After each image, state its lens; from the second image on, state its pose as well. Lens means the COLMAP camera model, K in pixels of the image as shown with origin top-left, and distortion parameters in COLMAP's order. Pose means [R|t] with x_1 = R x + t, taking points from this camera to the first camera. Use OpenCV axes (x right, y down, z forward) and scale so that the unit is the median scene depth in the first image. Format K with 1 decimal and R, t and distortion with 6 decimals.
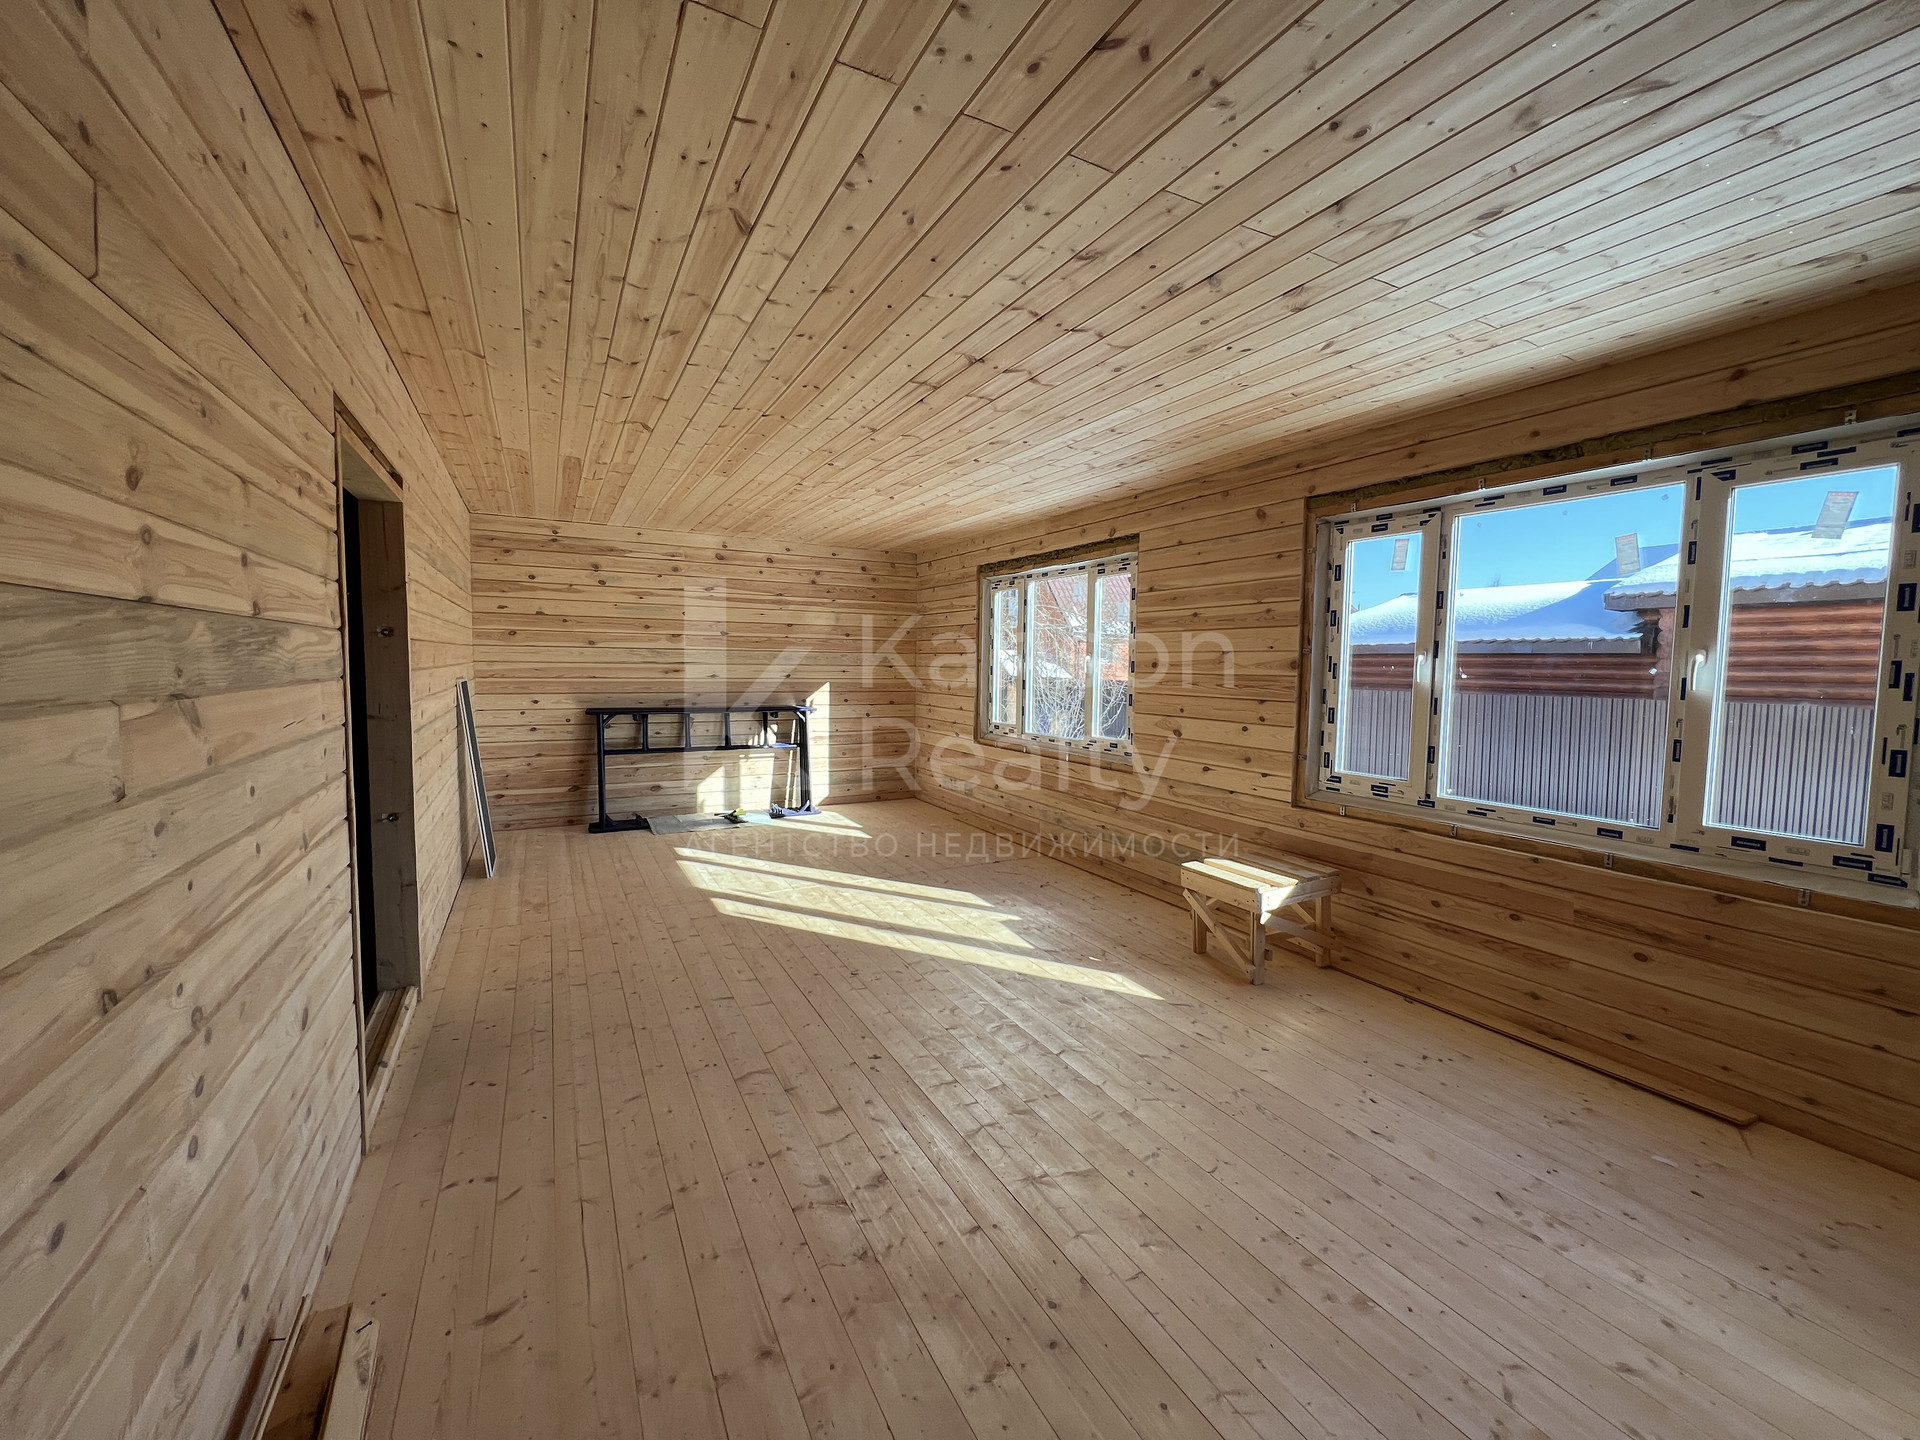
lens RADIAL K [[764.5, 0, 952.4], [0, 764.5, 699.5], [0, 0, 1]] dist [-0.004122, 0.000377]
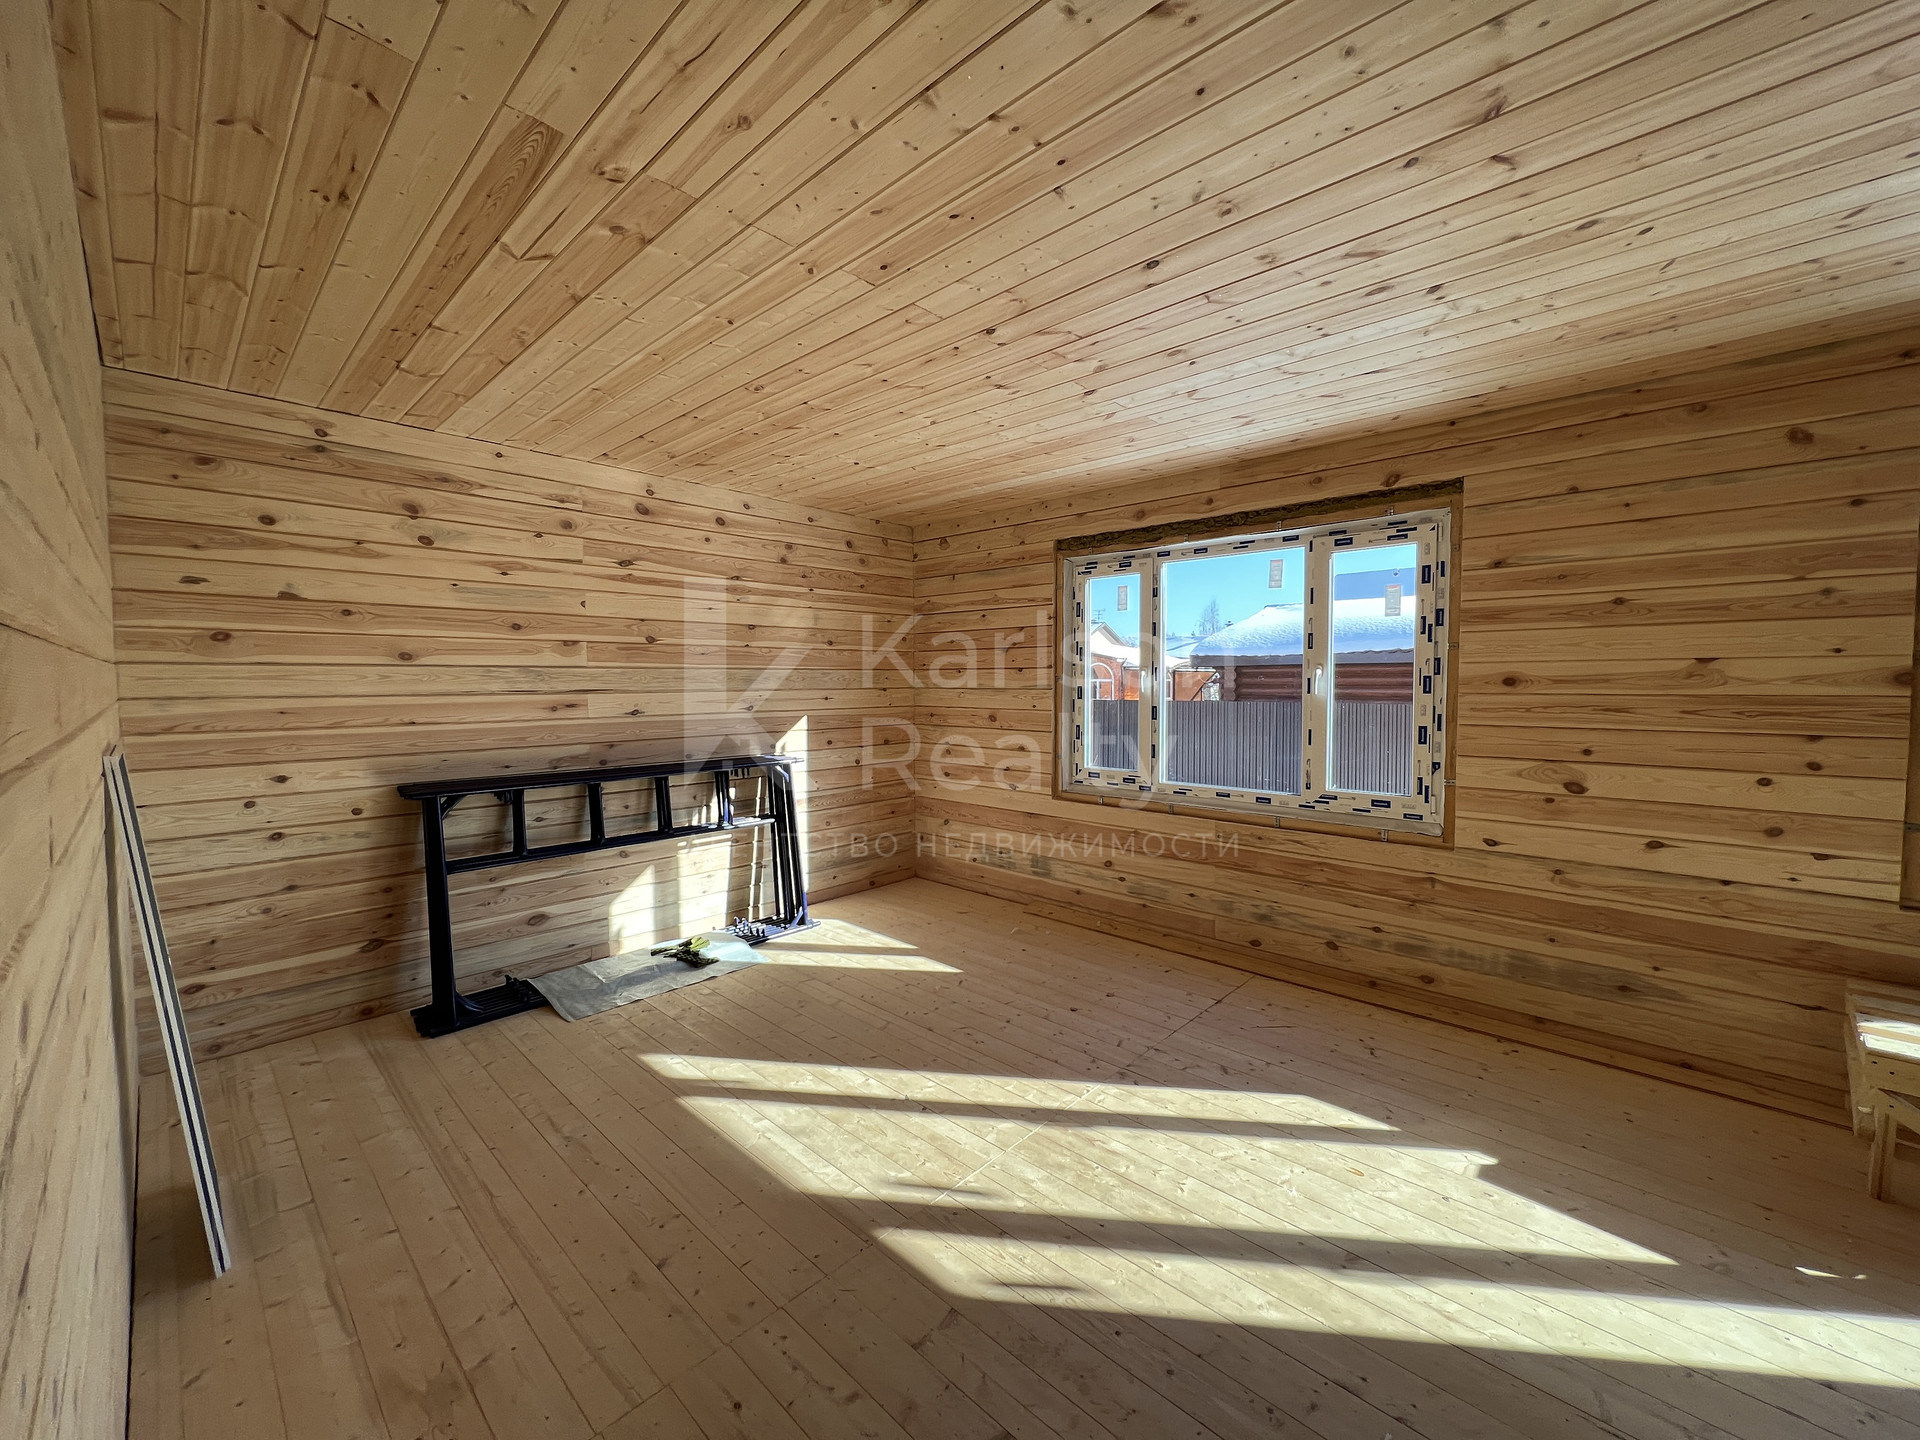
lens RADIAL K [[764.5, 0, 954.0], [0, 764.5, 704.9], [0, 0, 1]] dist [-0.004122, 0.000377]
pose [[0.950043, -0.026863, 0.310960, -0.291323], [0.031246, 0.999470, -0.009122, -0.026208], [-0.310550, 0.018382, 0.950379, 0.410751]]
